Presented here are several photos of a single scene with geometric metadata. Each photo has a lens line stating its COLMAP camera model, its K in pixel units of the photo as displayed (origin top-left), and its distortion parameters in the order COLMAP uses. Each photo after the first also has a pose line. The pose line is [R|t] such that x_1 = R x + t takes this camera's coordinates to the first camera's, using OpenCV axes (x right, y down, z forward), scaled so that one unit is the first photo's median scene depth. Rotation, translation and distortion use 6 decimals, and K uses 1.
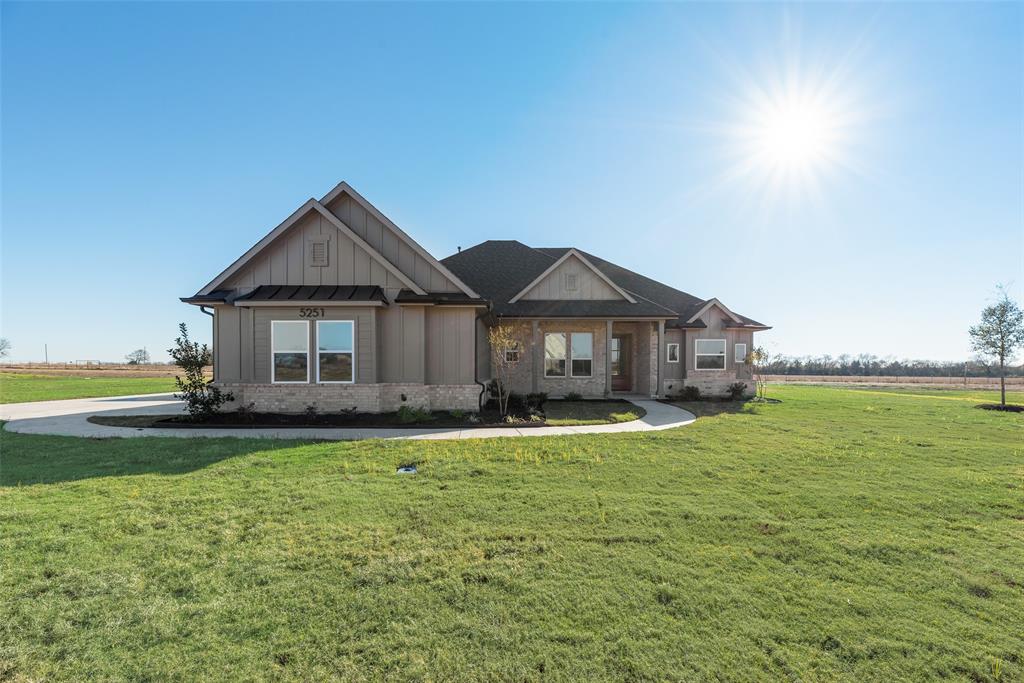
lens RADIAL K [[415.2, 0, 486.3], [0, 415.2, 370.9], [0, 0, 1]] dist [0.001817, 0.000002]
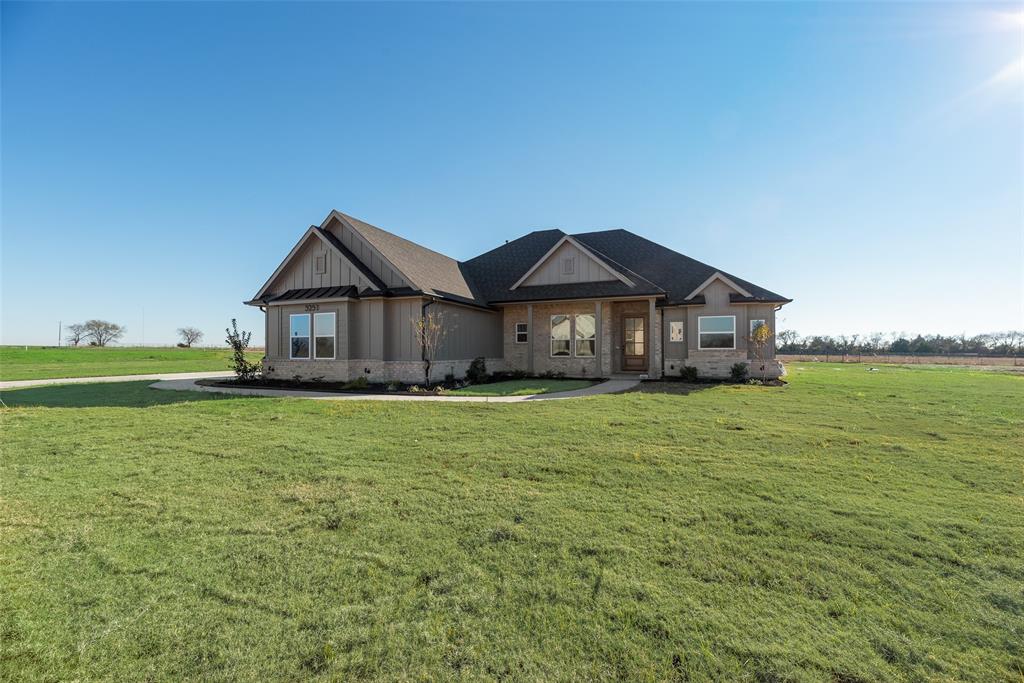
lens RADIAL K [[415.2, 0, 516.7], [0, 415.2, 342.0], [0, 0, 1]] dist [0.001817, 0.000002]
pose [[0.930243, -0.009989, -0.366808, 0.681292], [-0.000128, 0.999621, -0.027545, 0.010052], [0.366944, 0.025671, 0.929889, -0.028686]]
